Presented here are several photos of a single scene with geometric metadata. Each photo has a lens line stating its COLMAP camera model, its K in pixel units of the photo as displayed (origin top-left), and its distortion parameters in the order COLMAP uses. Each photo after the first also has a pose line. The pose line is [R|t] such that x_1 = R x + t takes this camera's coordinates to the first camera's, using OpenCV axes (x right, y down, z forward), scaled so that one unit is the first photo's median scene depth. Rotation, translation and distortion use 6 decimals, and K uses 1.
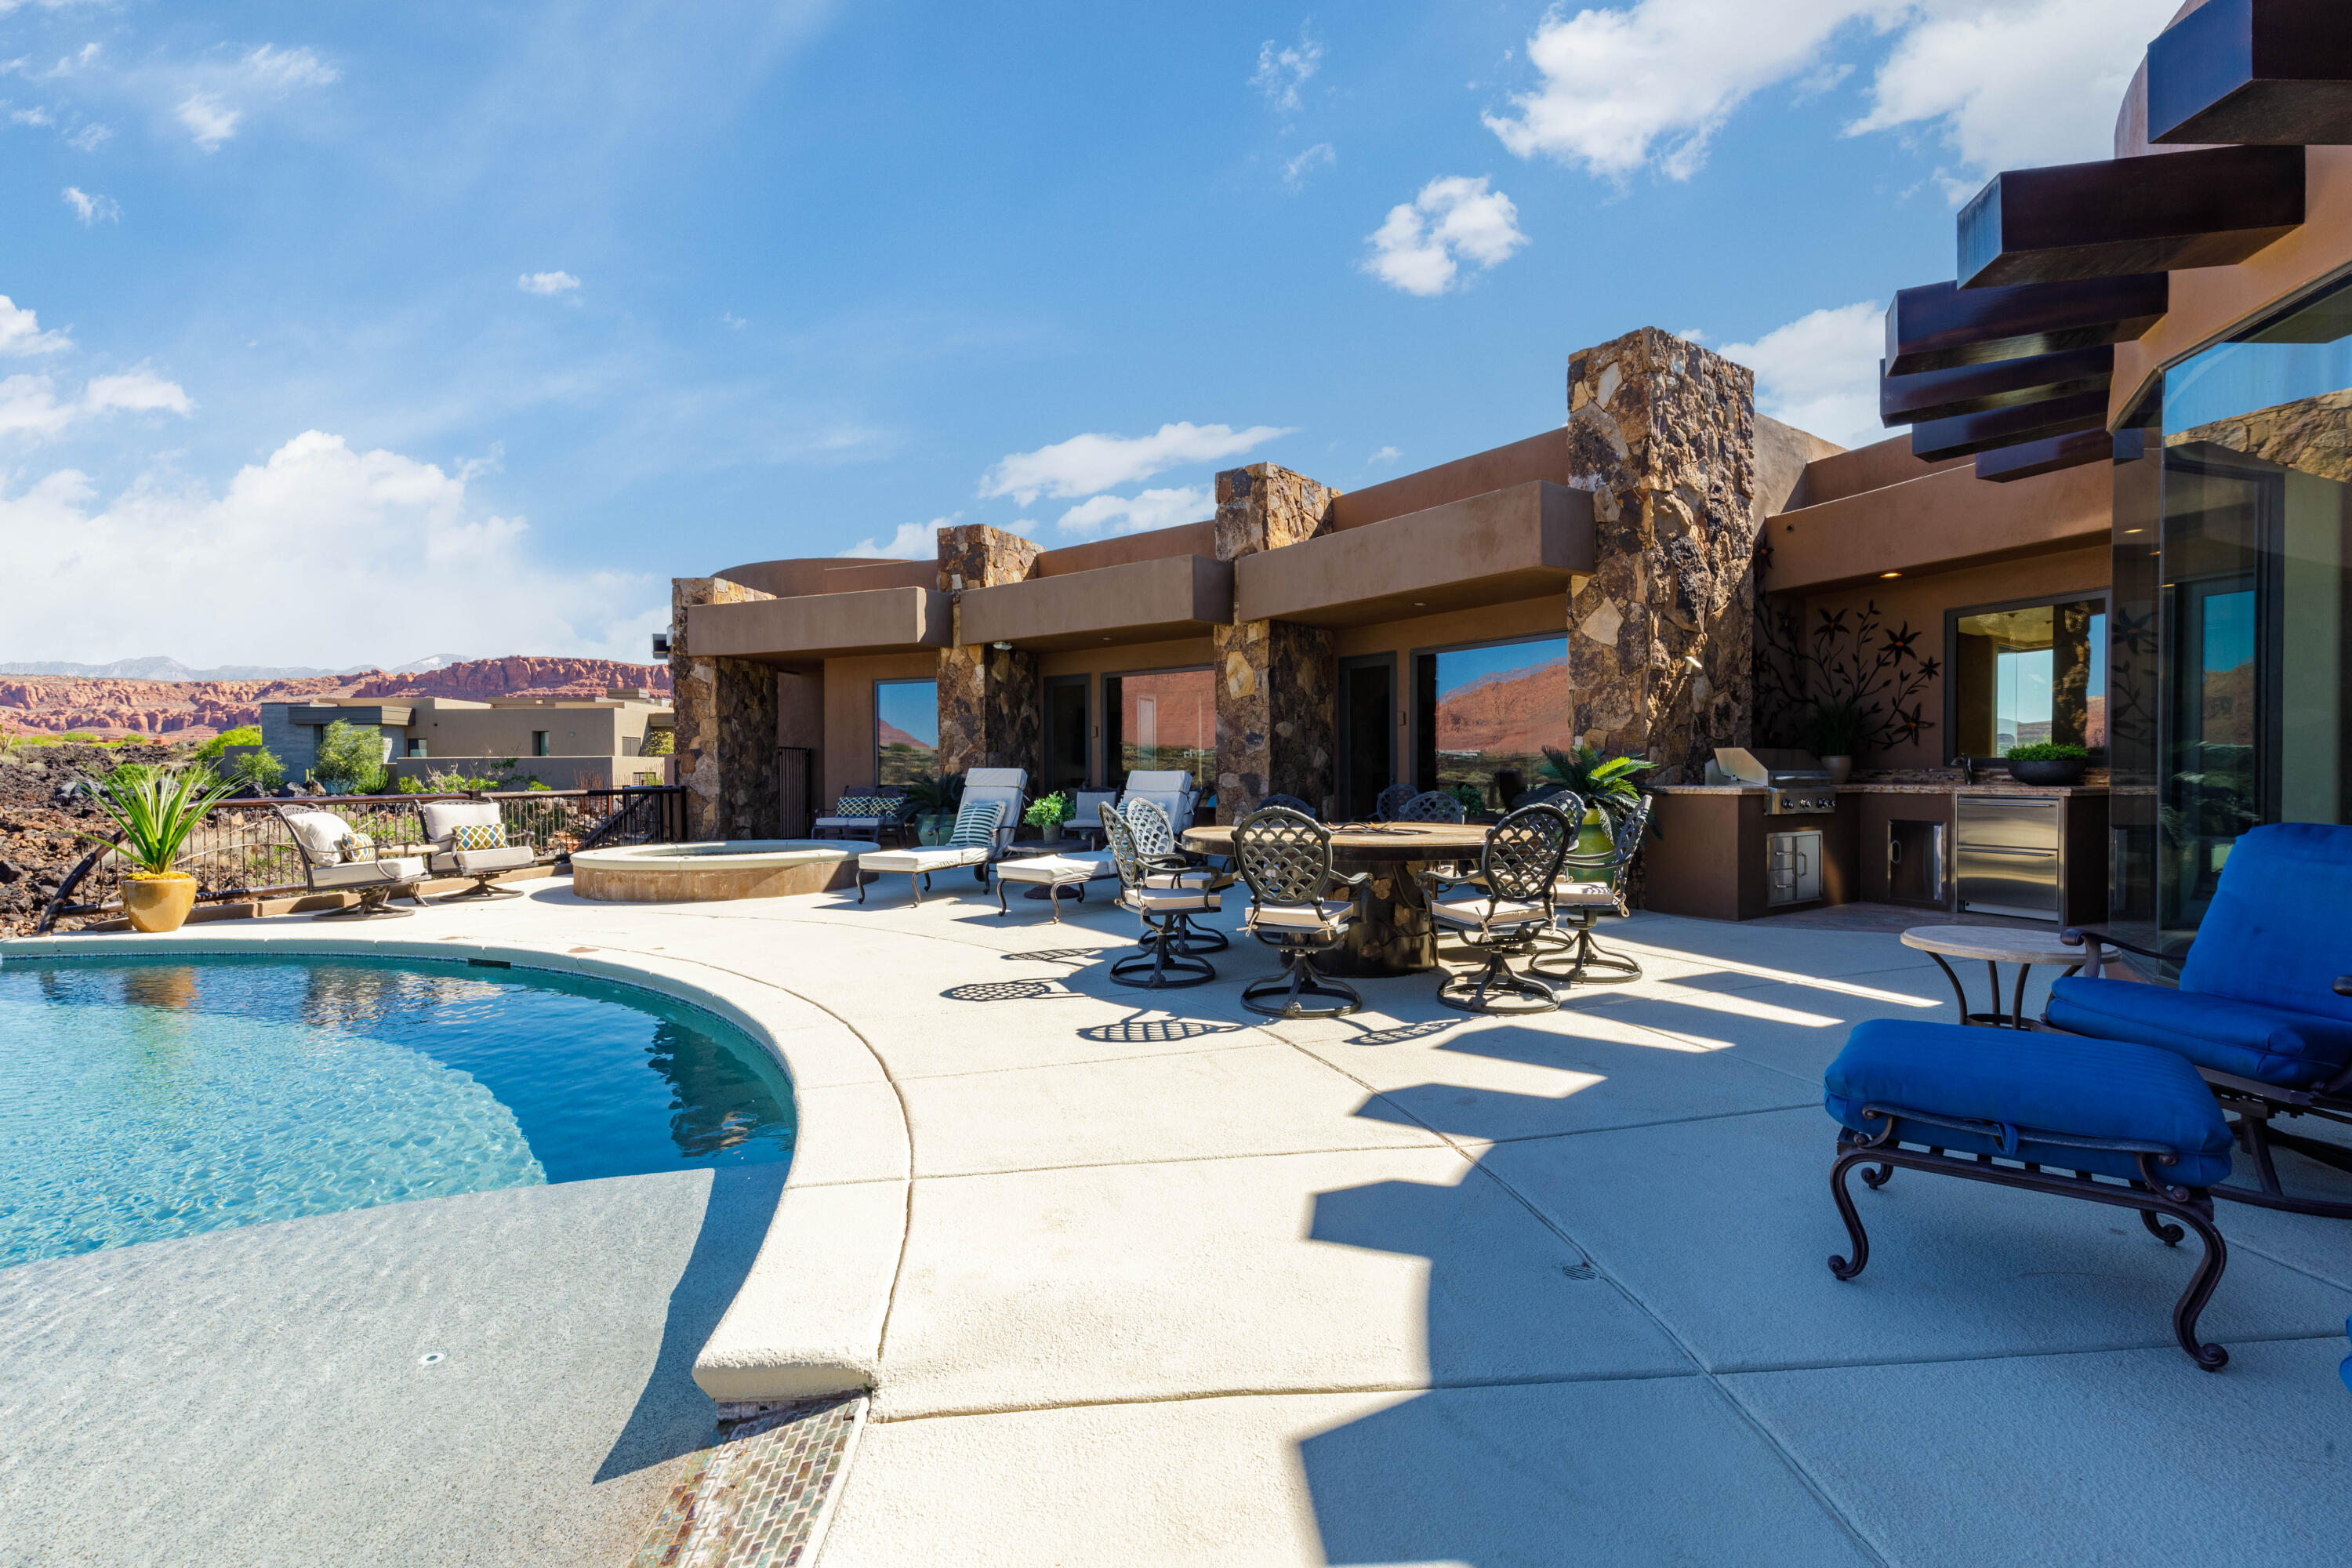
lens RADIAL K [[1050.6, 0, 1181.0], [0, 1050.6, 786.1], [0, 0, 1]] dist [0.008245, -0.002048]
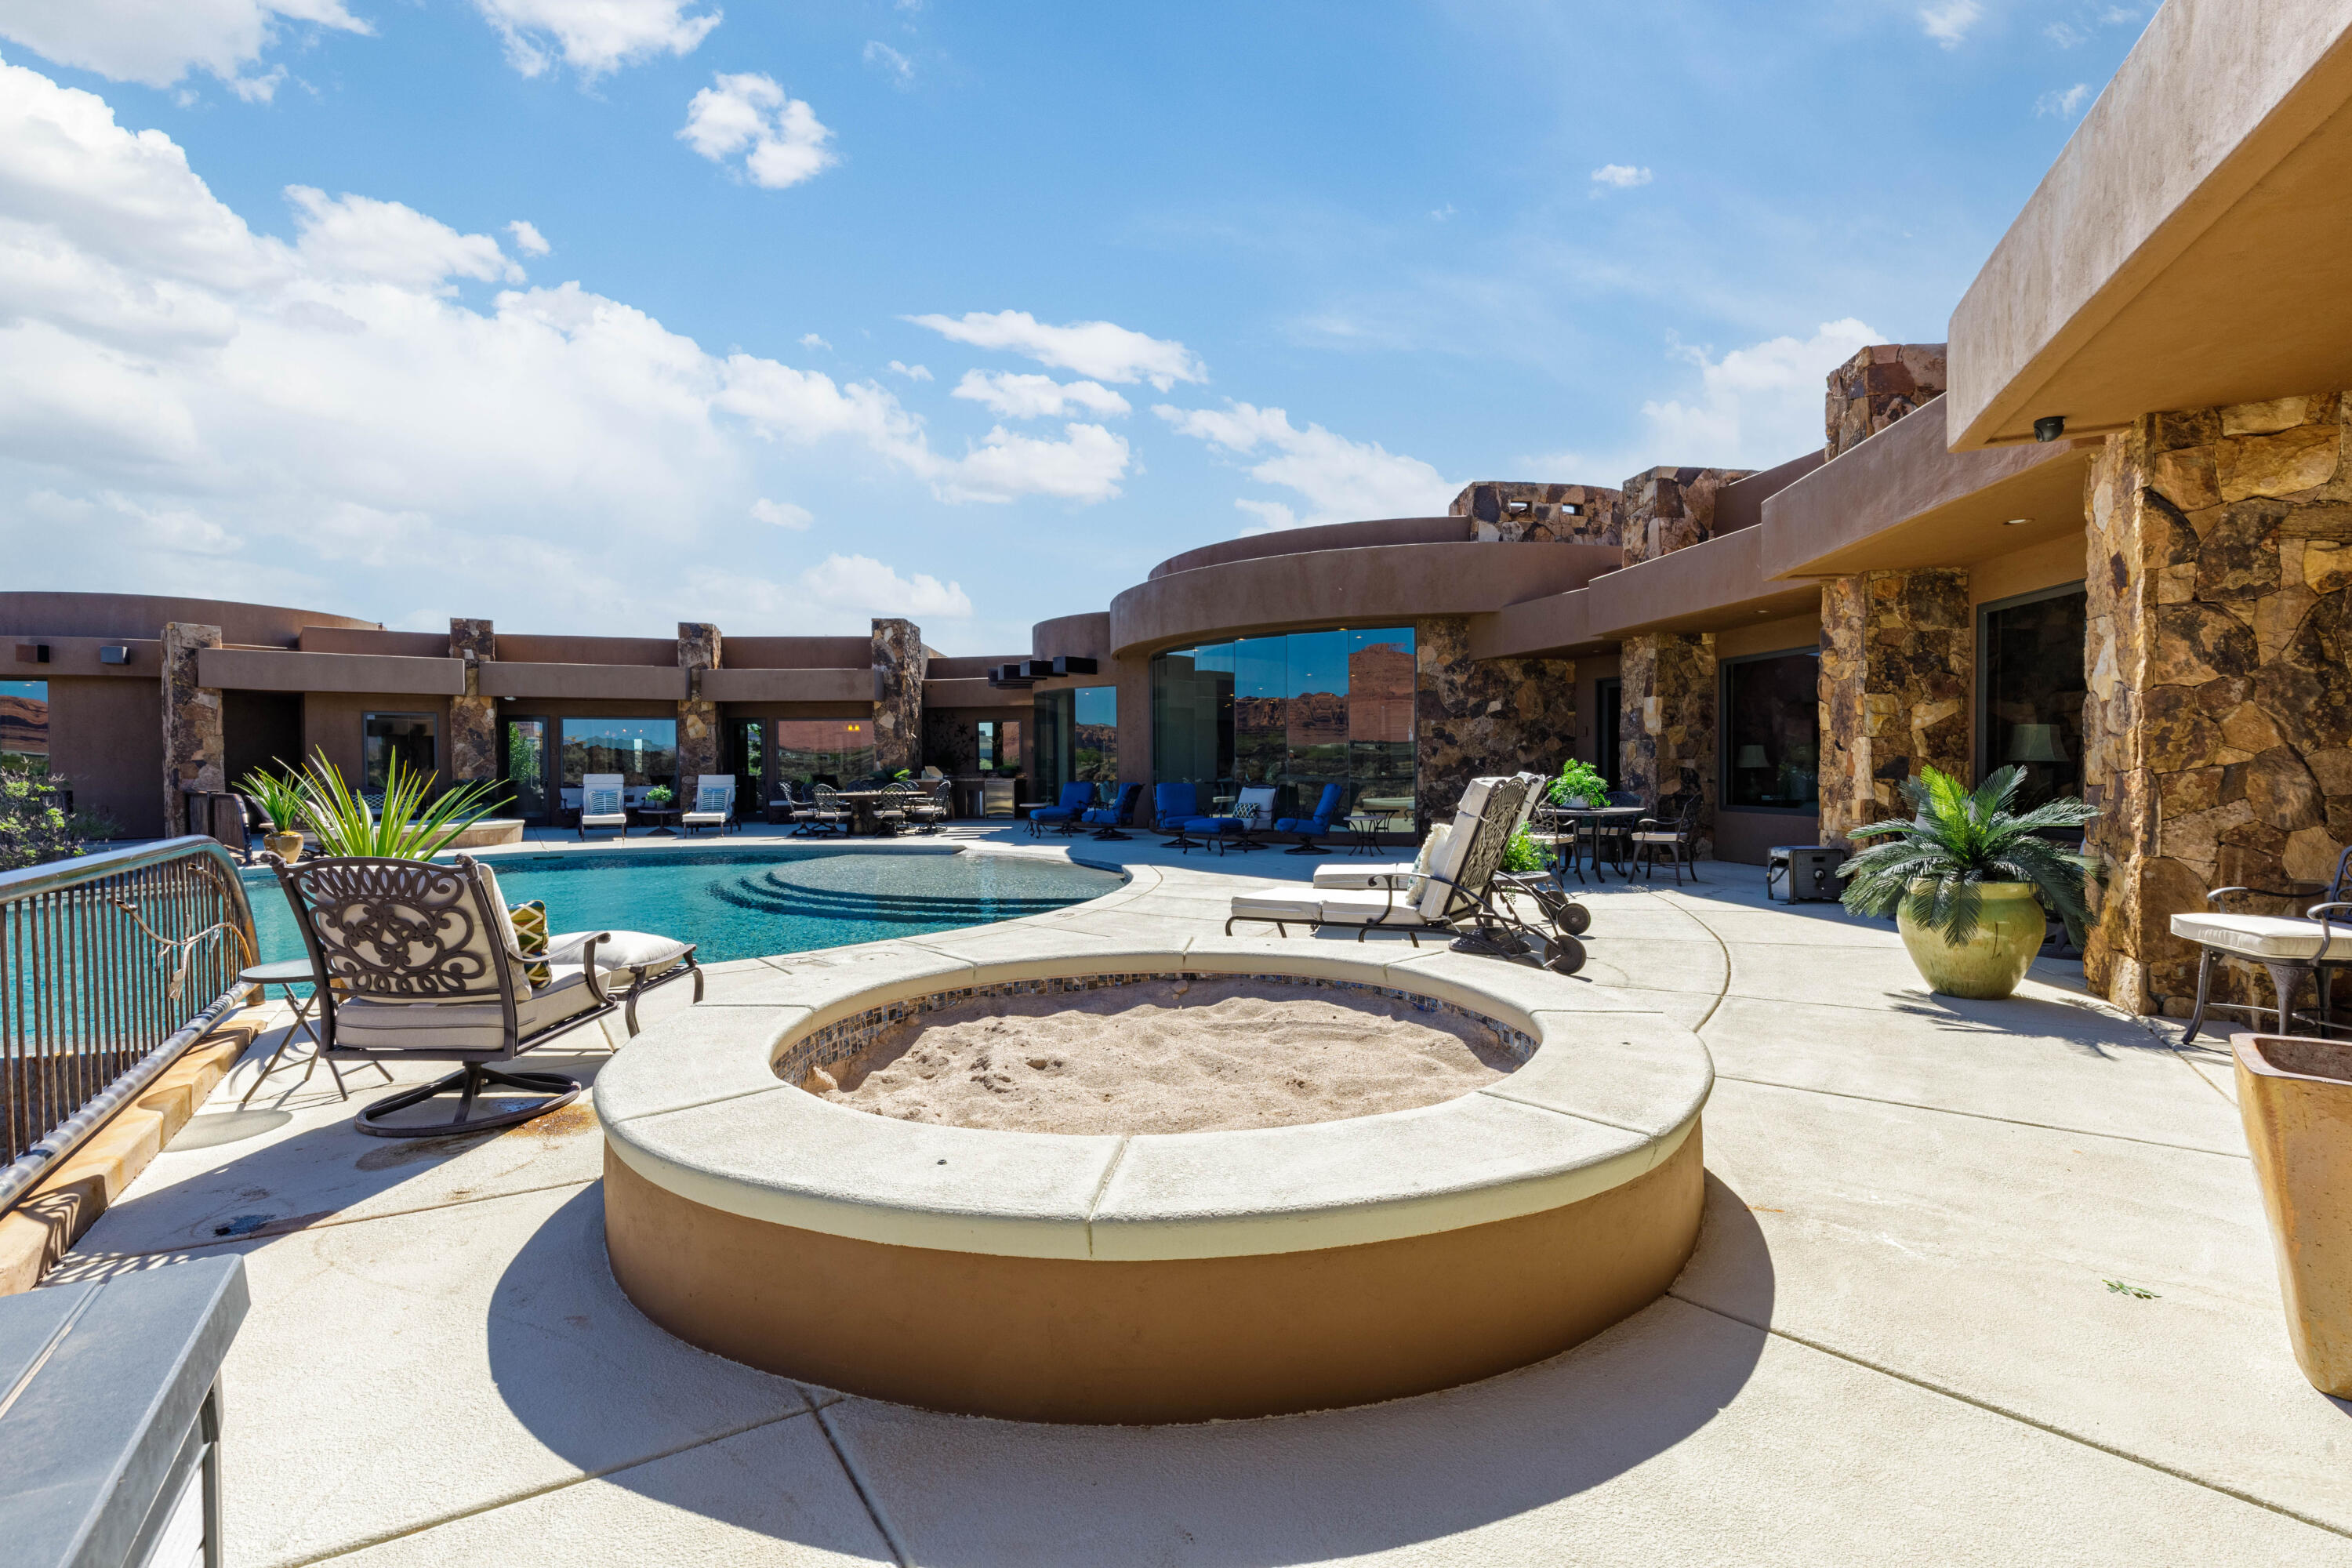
lens RADIAL K [[1050.6, 0, 1178.5], [0, 1050.6, 778.9], [0, 0, 1]] dist [0.008245, -0.002048]
pose [[0.566430, -0.007223, 0.824078, -1.364244], [0.017234, 0.999847, -0.003082, 0.018786], [-0.823929, 0.015948, 0.566468, -1.121951]]
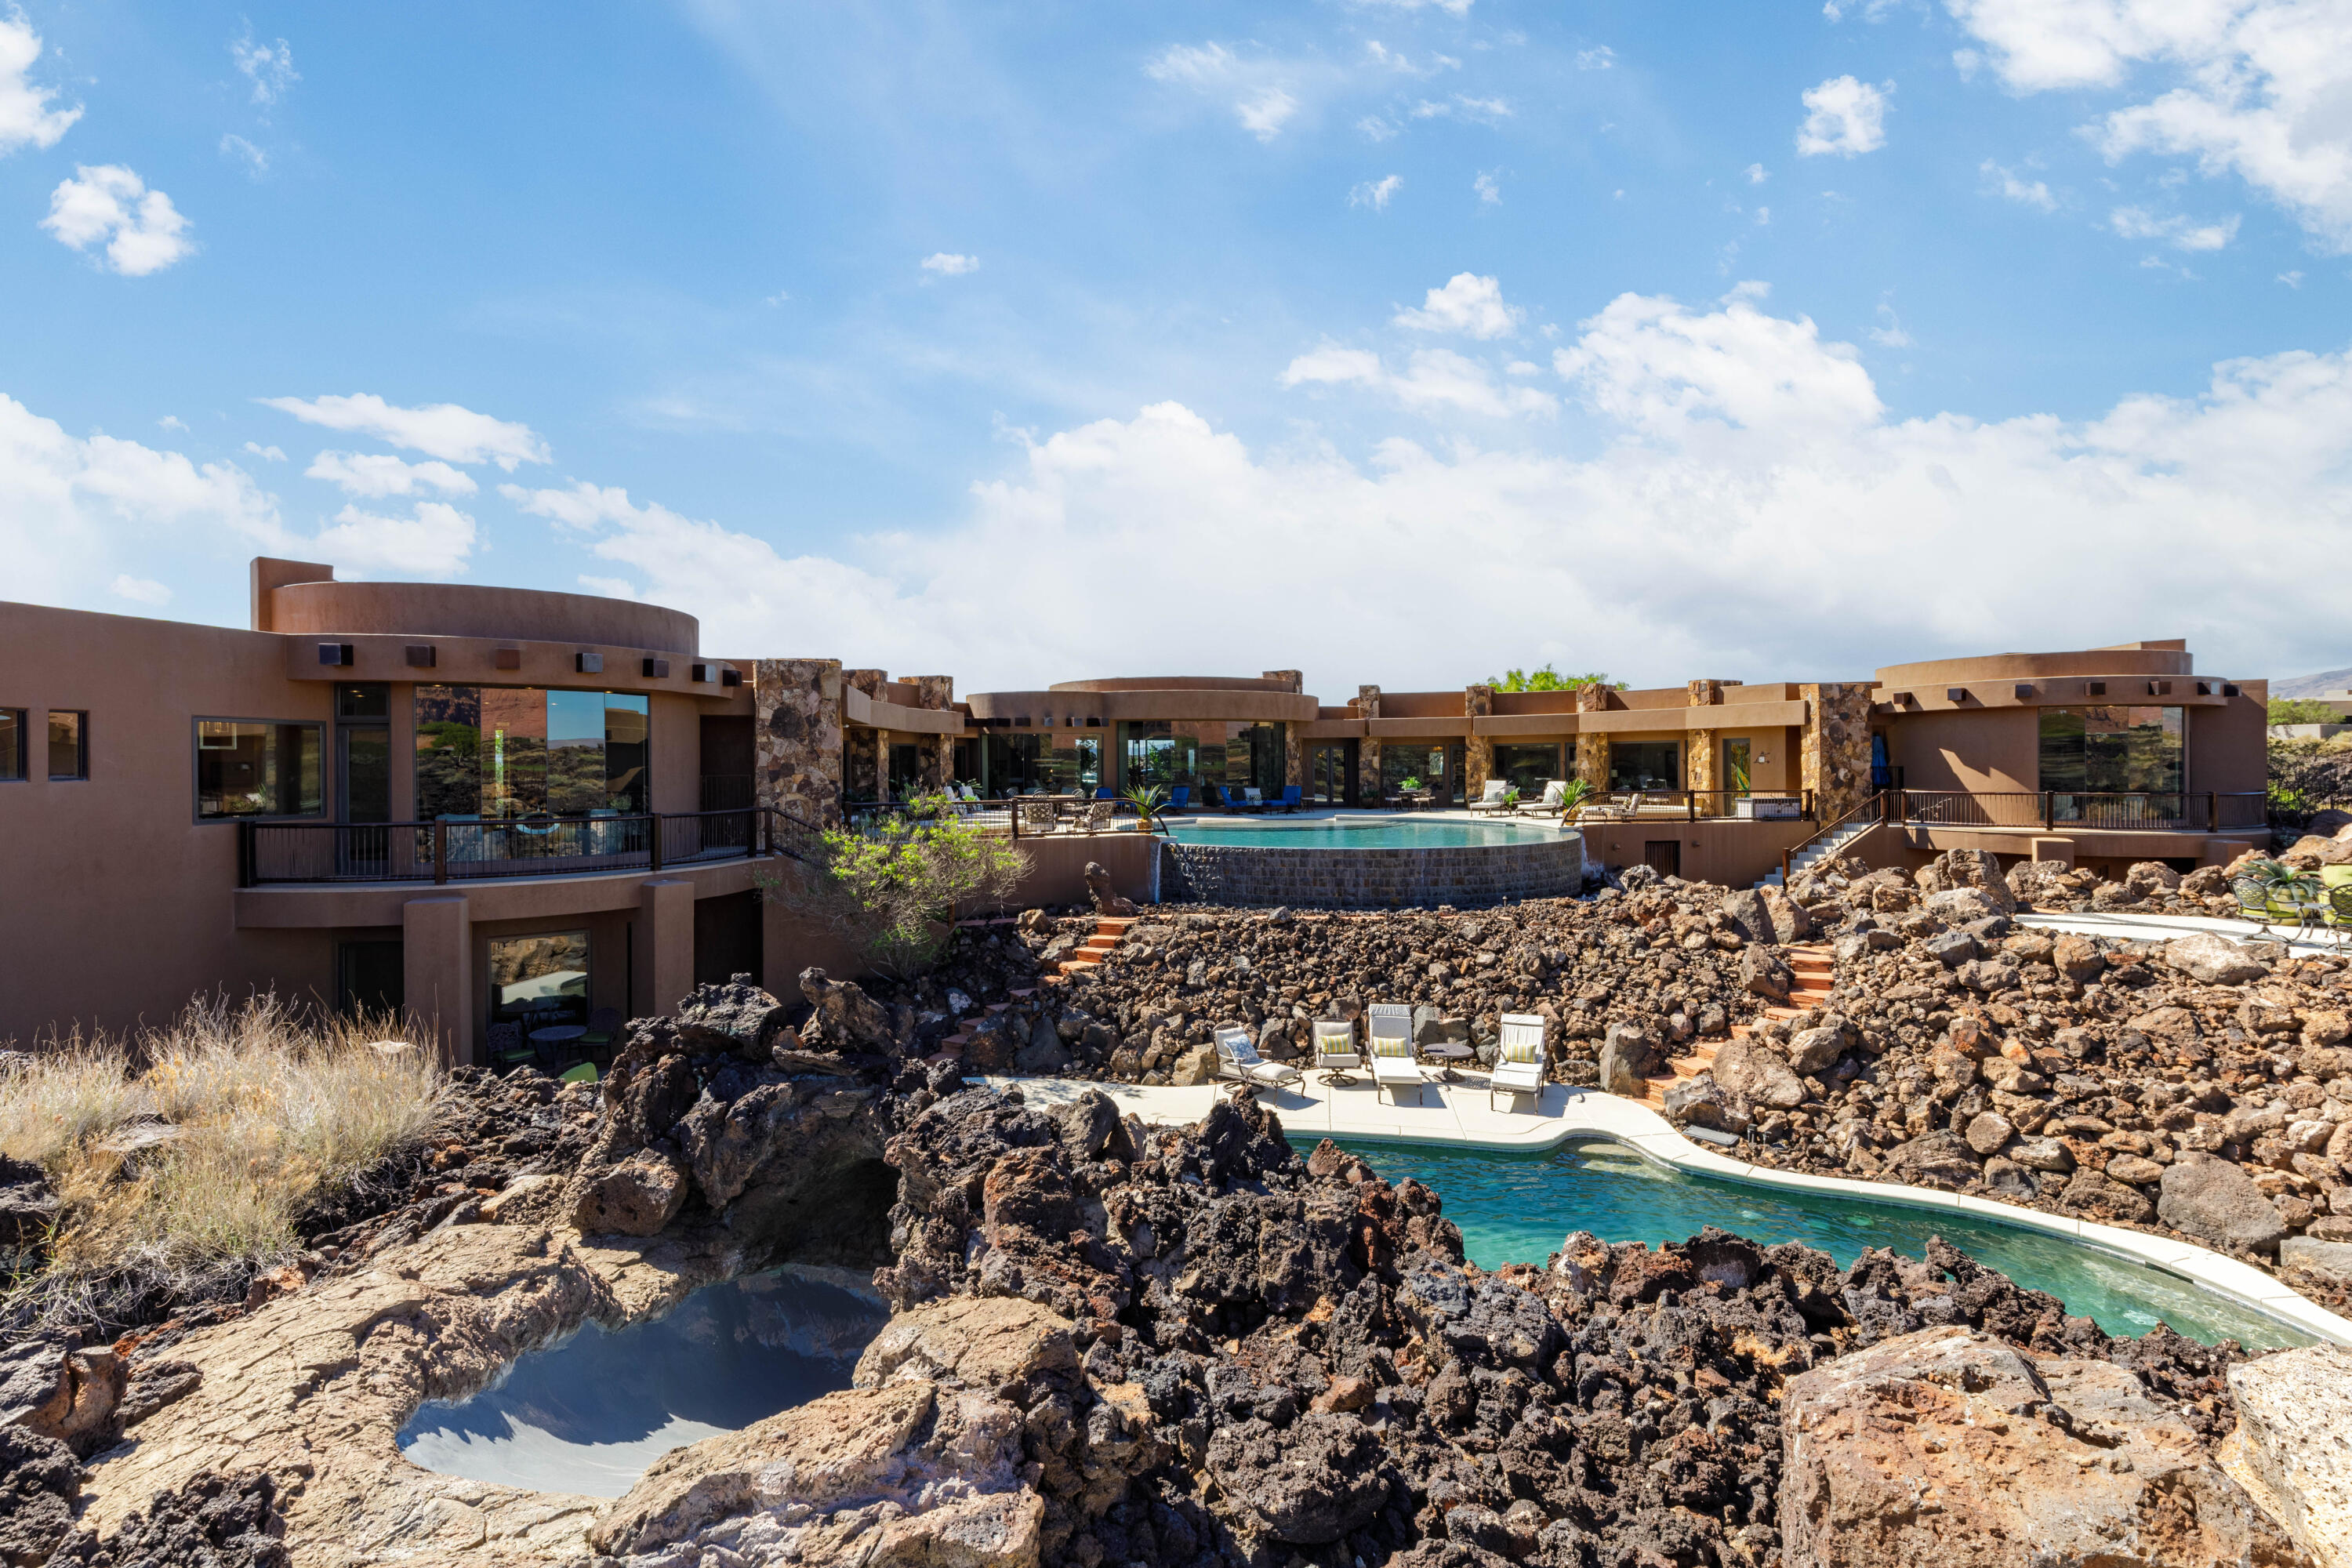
lens RADIAL K [[1050.6, 0, 1164.4], [0, 1050.6, 767.5], [0, 0, 1]] dist [0.008245, -0.002048]
pose [[-0.519667, 0.008941, 0.854322, -3.193011], [0.021405, 0.999768, 0.002557, -0.071294], [-0.854101, 0.019616, -0.519738, 2.235247]]
